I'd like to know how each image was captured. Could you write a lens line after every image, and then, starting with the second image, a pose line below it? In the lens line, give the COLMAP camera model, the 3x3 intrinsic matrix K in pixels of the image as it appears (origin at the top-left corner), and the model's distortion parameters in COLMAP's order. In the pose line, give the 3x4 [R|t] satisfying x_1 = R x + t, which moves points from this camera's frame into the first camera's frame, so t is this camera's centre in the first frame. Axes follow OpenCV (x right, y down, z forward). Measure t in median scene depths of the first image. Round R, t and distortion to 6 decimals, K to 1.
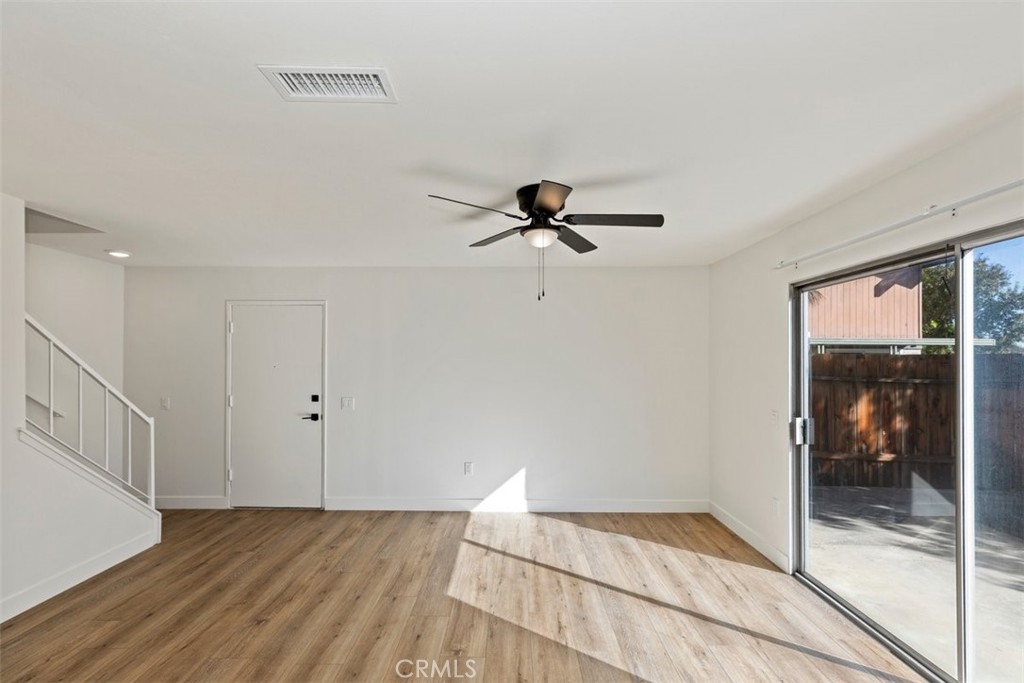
lens RADIAL K [[465.7, 0, 516.6], [0, 465.7, 362.9], [0, 0, 1]] dist [-0.000132, -0.000027]
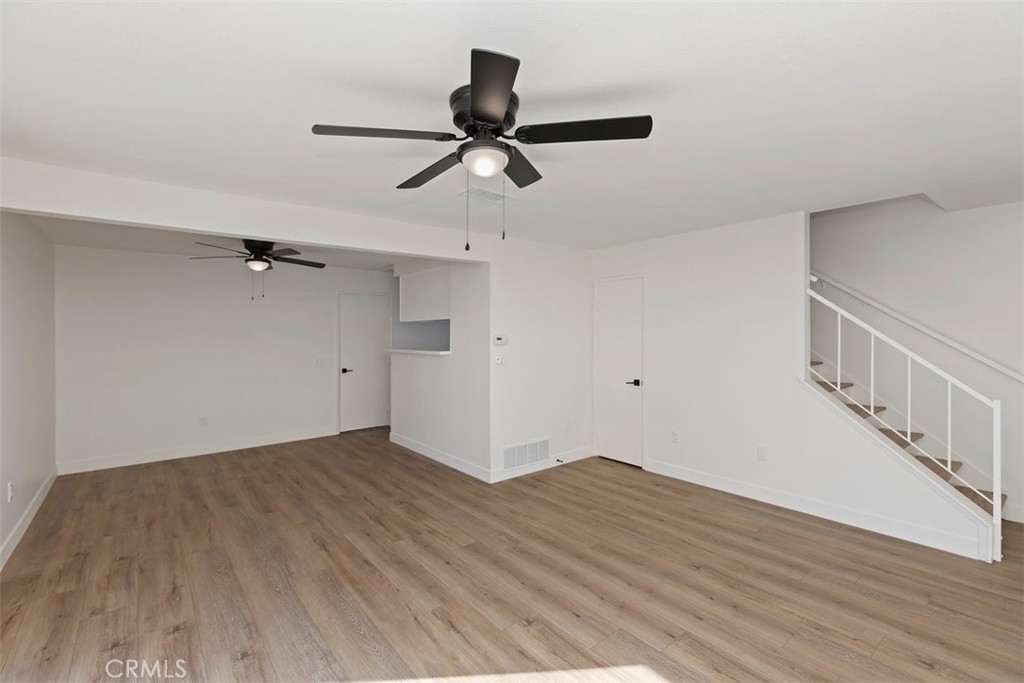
lens RADIAL K [[449.9, 0, 512.0], [0, 449.9, 341.5], [0, 0, 1]] dist [0.001467, 0.000054]
pose [[-0.775005, 0.018895, -0.631672, 0.365572], [0.006182, 0.999732, 0.022320, -0.002768], [0.631925, 0.013393, -0.774914, 1.254984]]
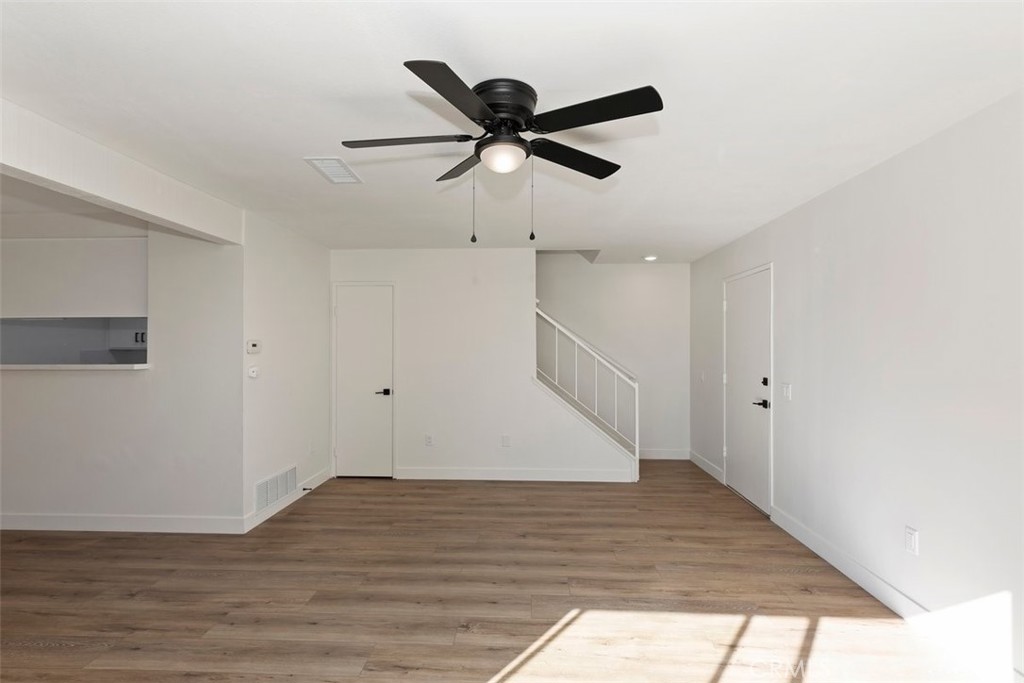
lens RADIAL K [[474.8, 0, 505.1], [0, 474.8, 353.1], [0, 0, 1]] dist [0.001867, 0.000064]
pose [[-0.051401, 0.012992, -0.998594, 0.630690], [-0.002365, 0.999911, 0.013131, 0.021512], [0.998675, 0.003037, -0.051366, 0.827738]]
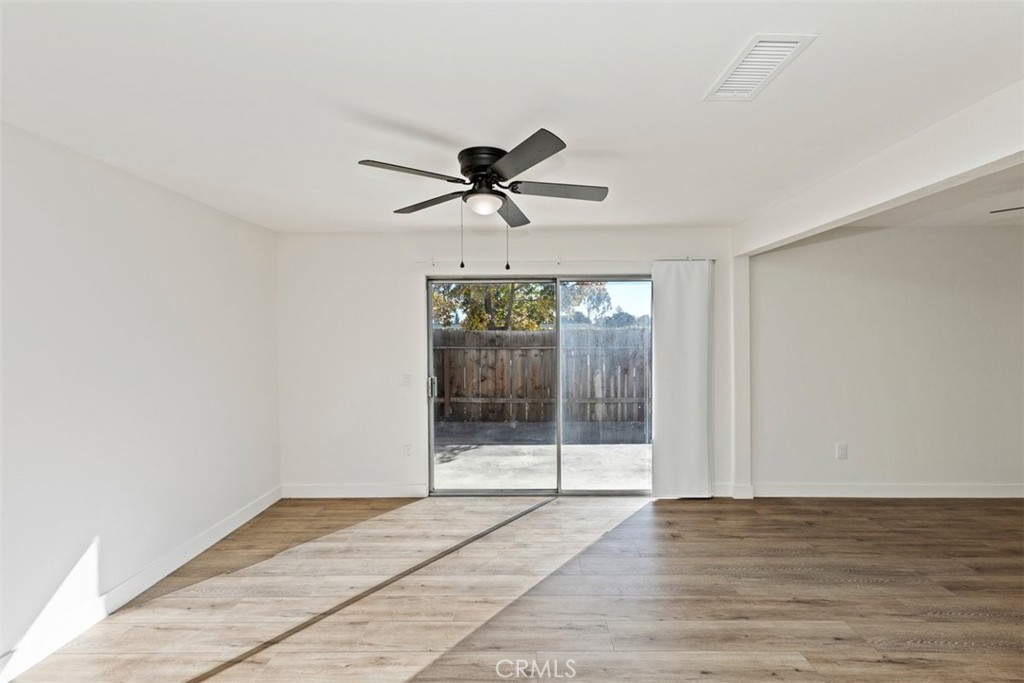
lens RADIAL K [[464.6, 0, 512.0], [0, 464.6, 341.5], [0, 0, 1]] dist [0.001978, -0.000045]
pose [[0.013707, -0.016979, 0.999762, -0.713152], [0.007242, 0.999831, 0.016881, -0.004387], [-0.999880, 0.007009, 0.013827, 0.740669]]
